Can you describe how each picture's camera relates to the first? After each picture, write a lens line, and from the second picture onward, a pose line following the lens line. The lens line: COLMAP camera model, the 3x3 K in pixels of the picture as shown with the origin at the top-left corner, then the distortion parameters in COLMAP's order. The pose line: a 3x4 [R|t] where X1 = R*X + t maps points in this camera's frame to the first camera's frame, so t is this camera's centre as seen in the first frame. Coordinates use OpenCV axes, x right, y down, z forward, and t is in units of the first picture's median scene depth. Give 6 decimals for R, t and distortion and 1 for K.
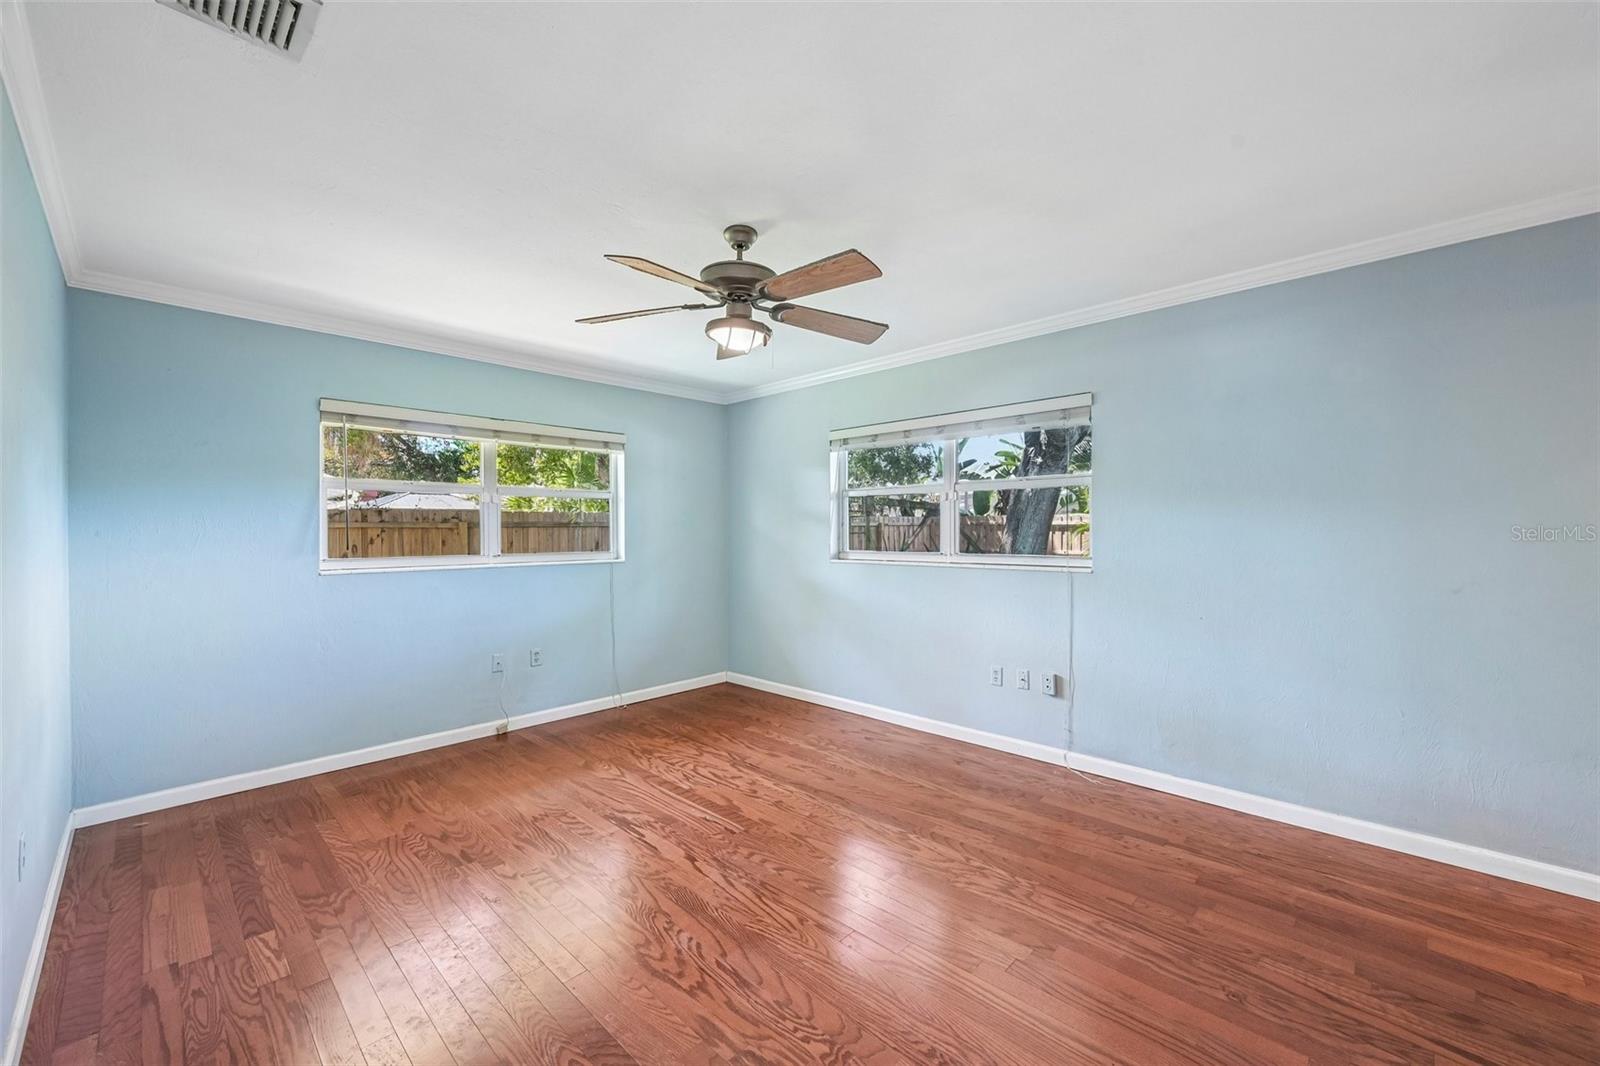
lens RADIAL K [[631.3, 0, 802.1], [0, 631.3, 533.2], [0, 0, 1]] dist [-0.000136, -0.000421]
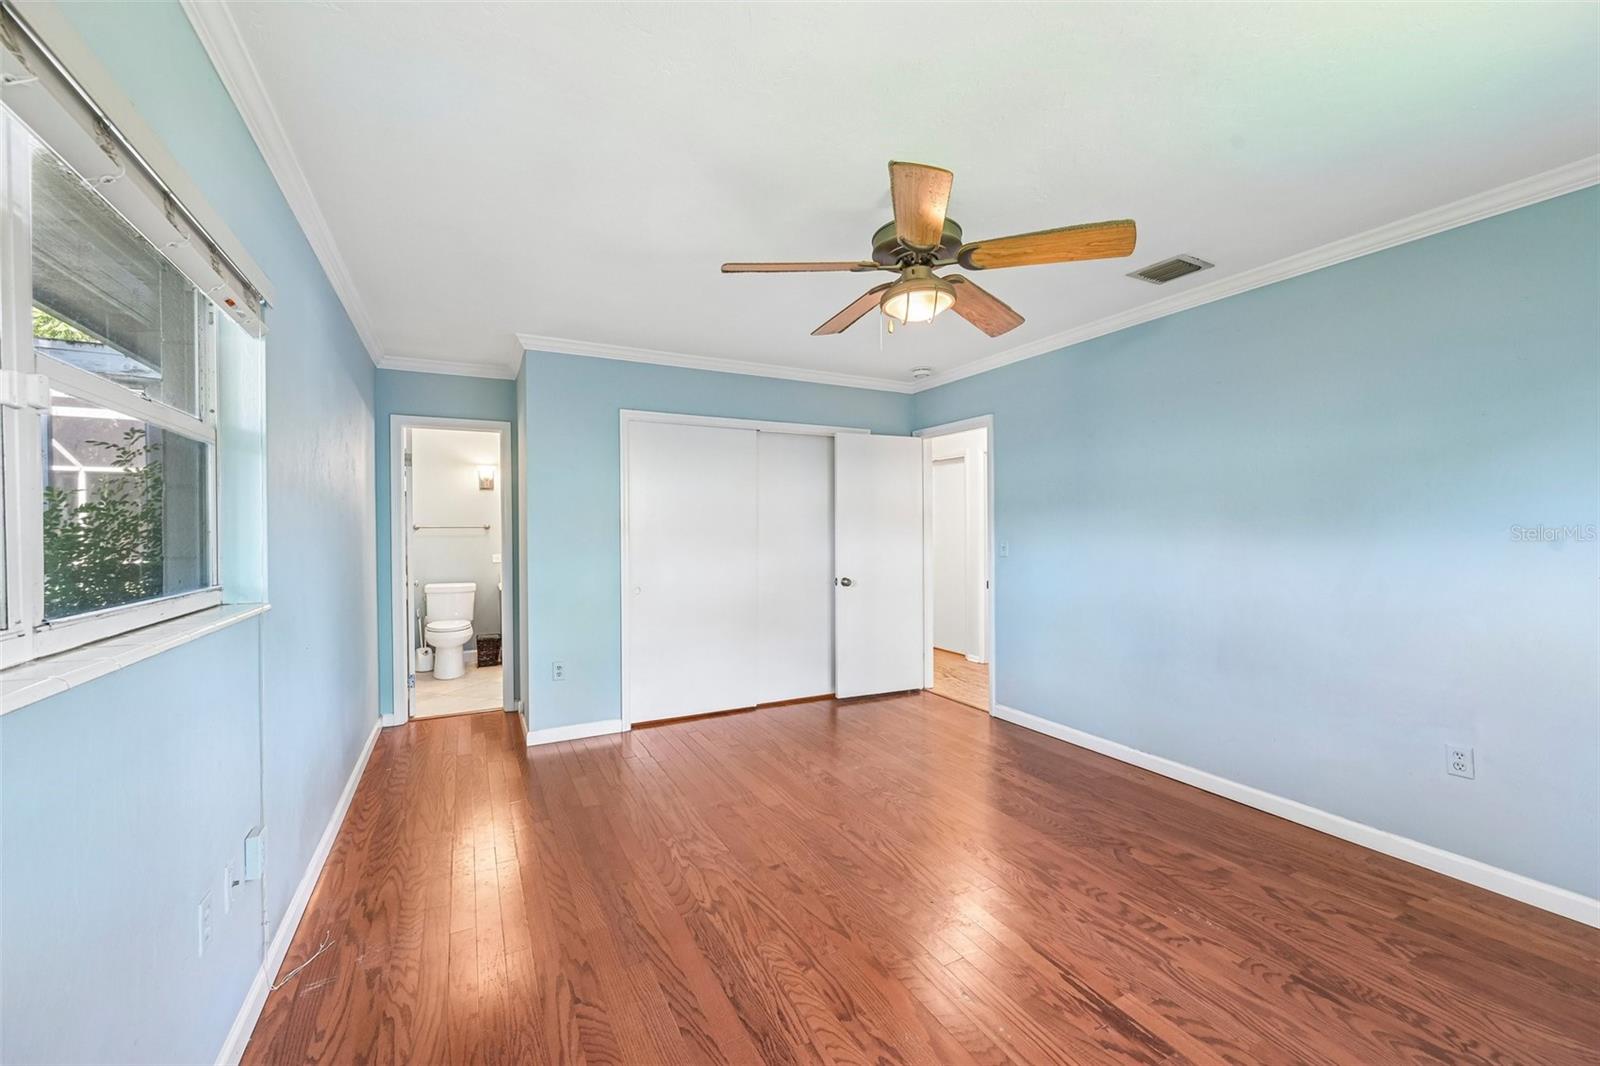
lens RADIAL K [[631.3, 0, 802.1], [0, 631.3, 533.2], [0, 0, 1]] dist [-0.000136, -0.000421]
pose [[-0.949349, 0.008526, 0.314109, -0.216984], [0.012313, 0.999873, 0.010074, -0.006710], [-0.313983, 0.013431, -0.949334, 1.851373]]
